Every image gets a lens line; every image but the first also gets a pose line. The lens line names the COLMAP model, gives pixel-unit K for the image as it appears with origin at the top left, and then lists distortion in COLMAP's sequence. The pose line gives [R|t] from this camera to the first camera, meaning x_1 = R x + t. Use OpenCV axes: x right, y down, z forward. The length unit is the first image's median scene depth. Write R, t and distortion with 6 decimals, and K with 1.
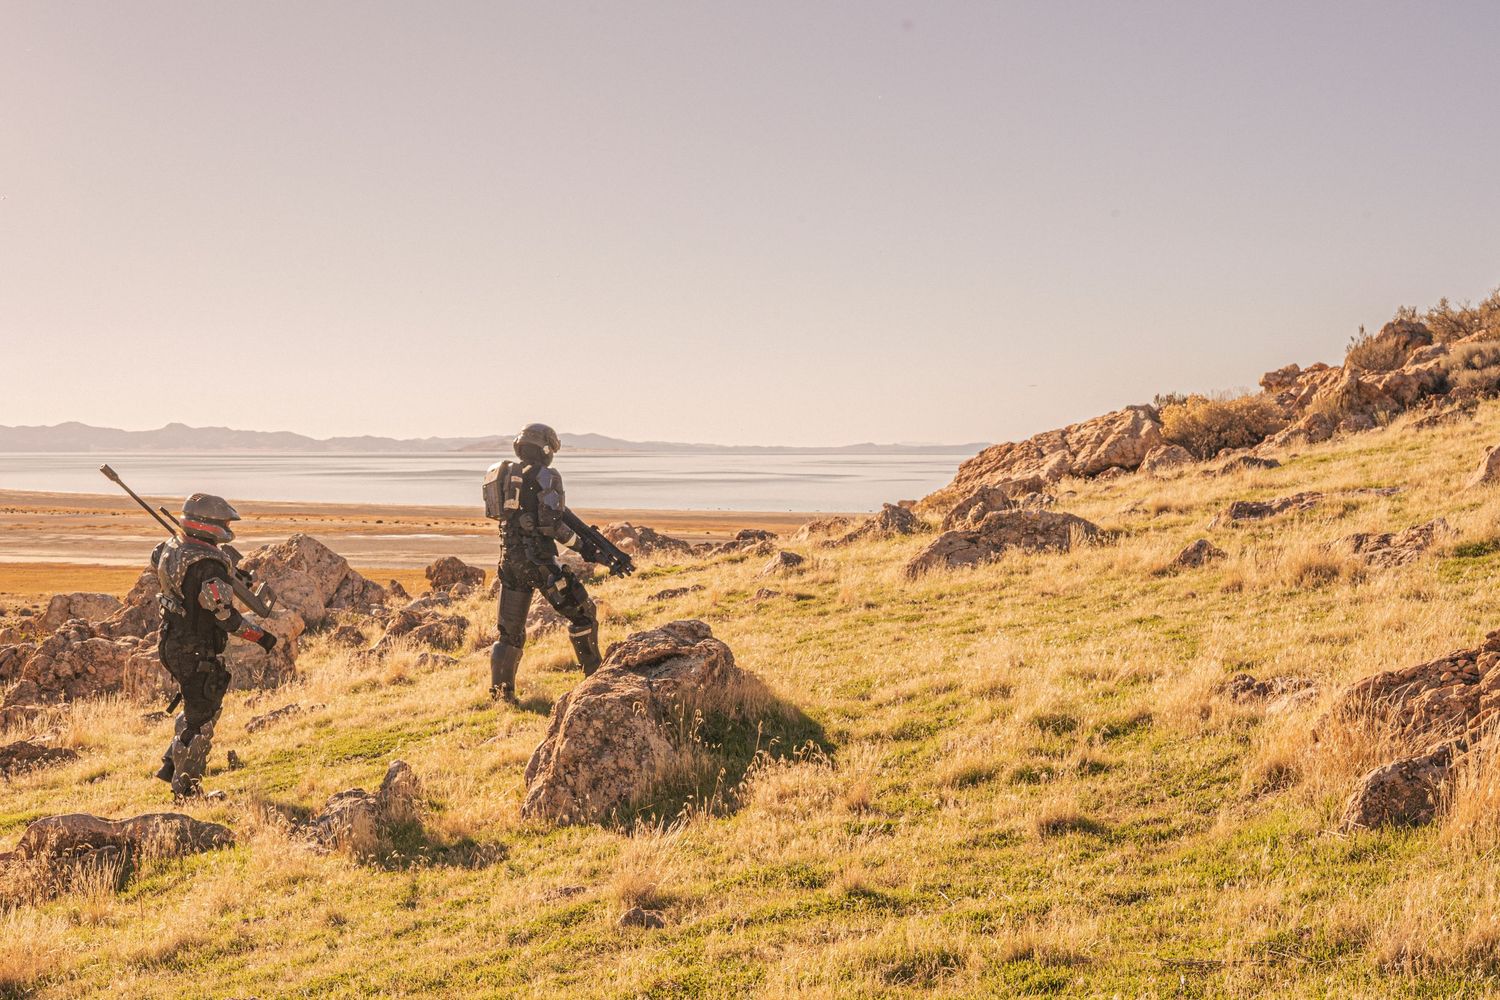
lens RADIAL K [[2405.3, 0, 722.0], [0, 2405.3, 474.2], [0, 0, 1]] dist [-0.058540, 0.189936]
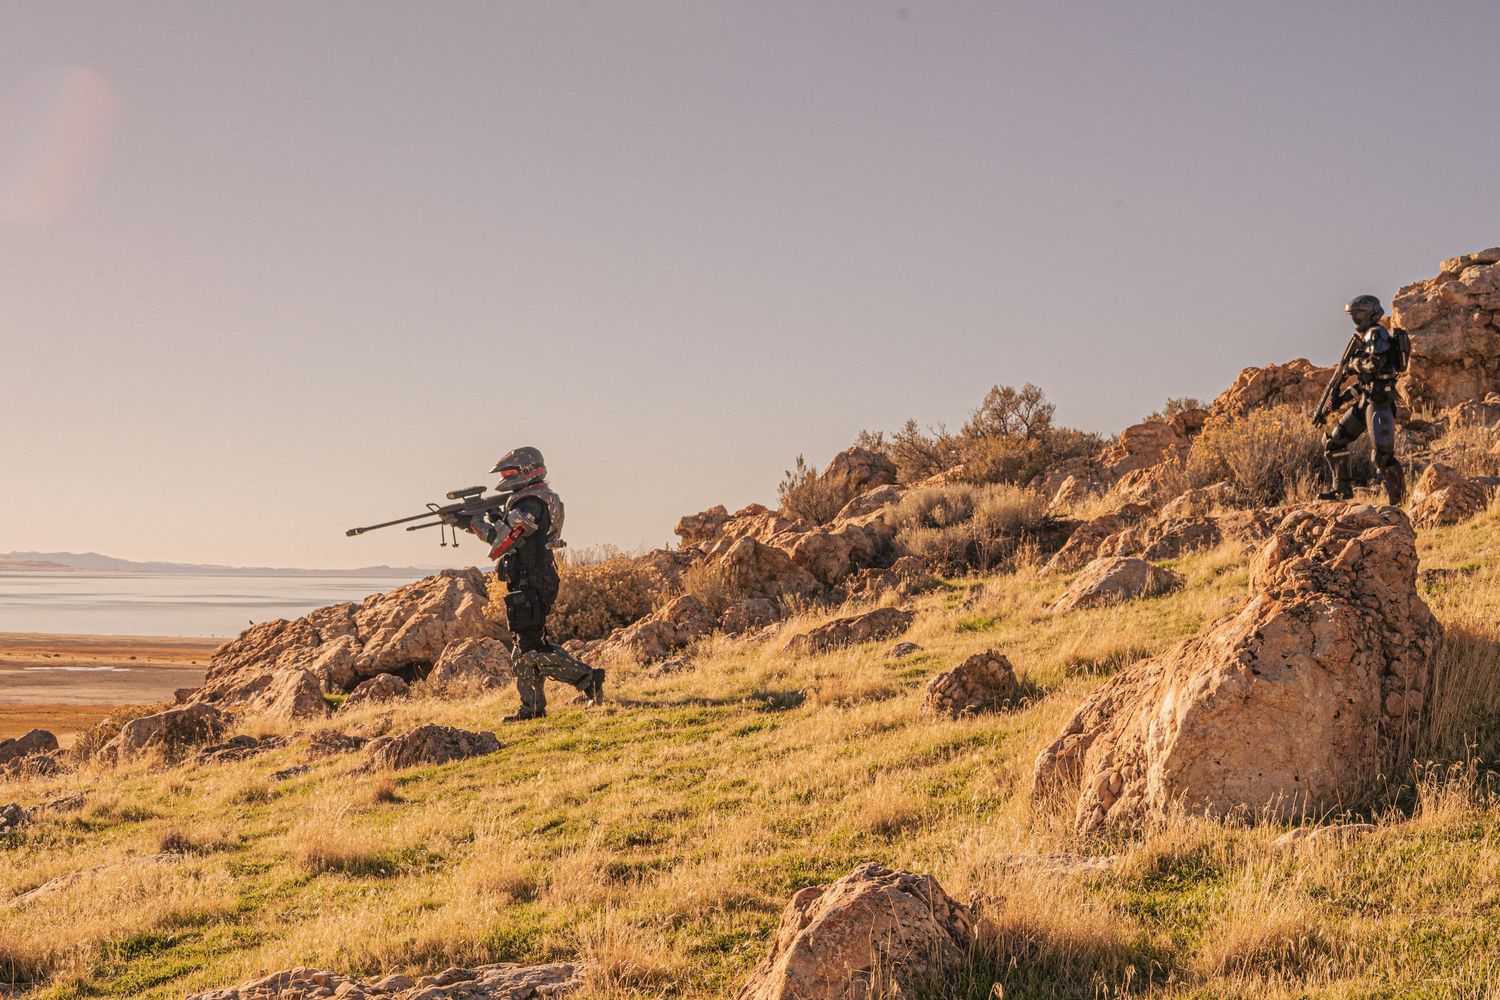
lens RADIAL K [[2405.3, 0, 722.0], [0, 2405.3, 474.2], [0, 0, 1]] dist [-0.058540, 0.189936]
pose [[0.981000, 0.016458, 0.193306, 0.115061], [-0.006714, 0.998678, -0.050955, -0.021484], [-0.193889, 0.048689, 0.979814, 0.325792]]
